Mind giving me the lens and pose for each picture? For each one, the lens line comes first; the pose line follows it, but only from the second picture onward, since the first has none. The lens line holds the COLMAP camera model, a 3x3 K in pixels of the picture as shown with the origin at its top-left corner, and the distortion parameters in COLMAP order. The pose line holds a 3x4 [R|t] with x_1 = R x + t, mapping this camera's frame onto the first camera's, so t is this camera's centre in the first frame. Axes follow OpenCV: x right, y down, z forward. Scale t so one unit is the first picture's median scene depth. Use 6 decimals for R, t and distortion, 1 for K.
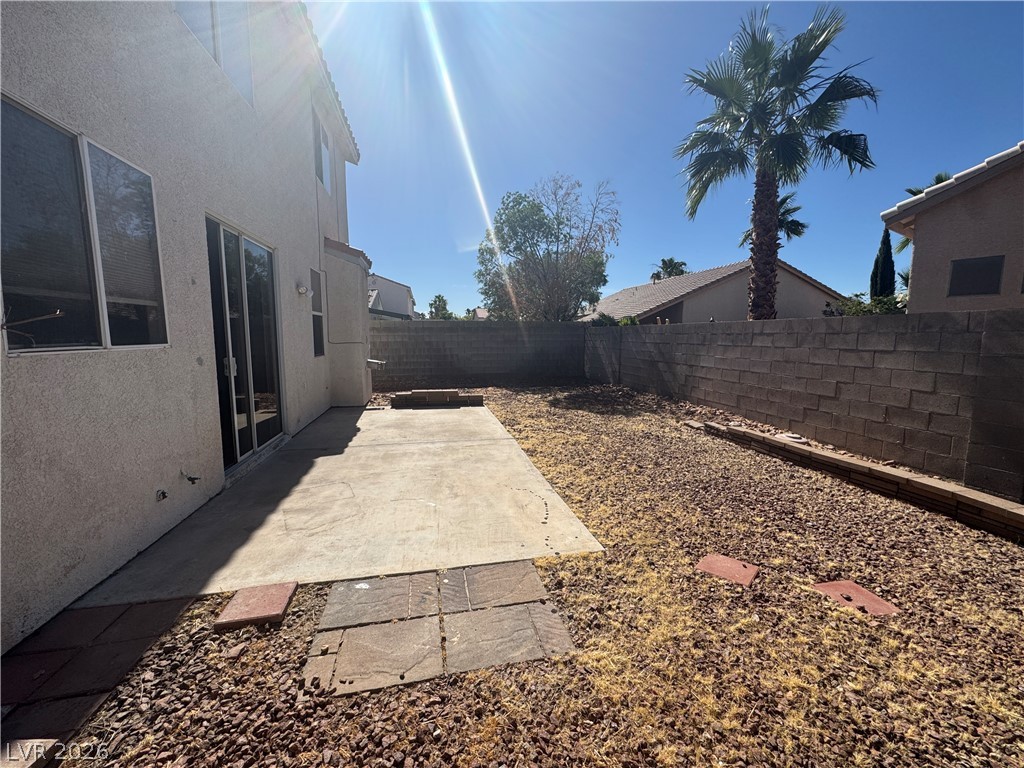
lens RADIAL K [[409.6, 0, 513.3], [0, 409.6, 383.0], [0, 0, 1]] dist [-0.004442, 0.000754]
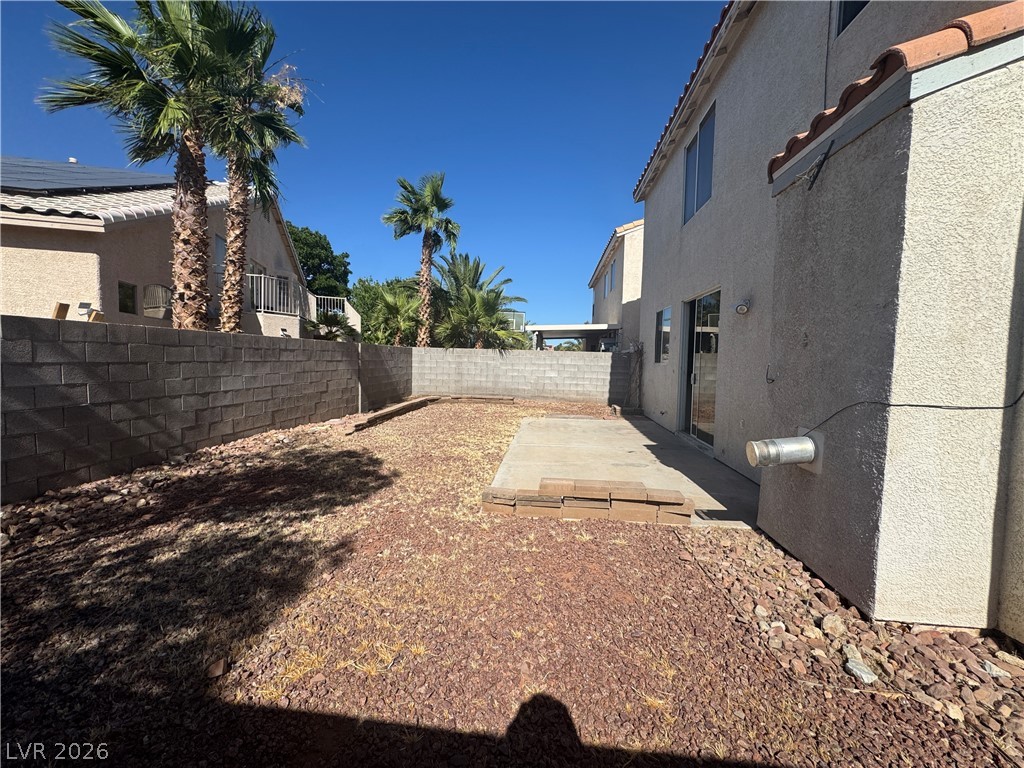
lens RADIAL K [[409.6, 0, 513.3], [0, 409.6, 383.0], [0, 0, 1]] dist [-0.004442, 0.000754]
pose [[-0.953915, -0.043429, 0.296919, -0.268341], [0.009403, 0.984660, 0.174232, -0.187606], [-0.299931, 0.168995, -0.938873, 1.606750]]
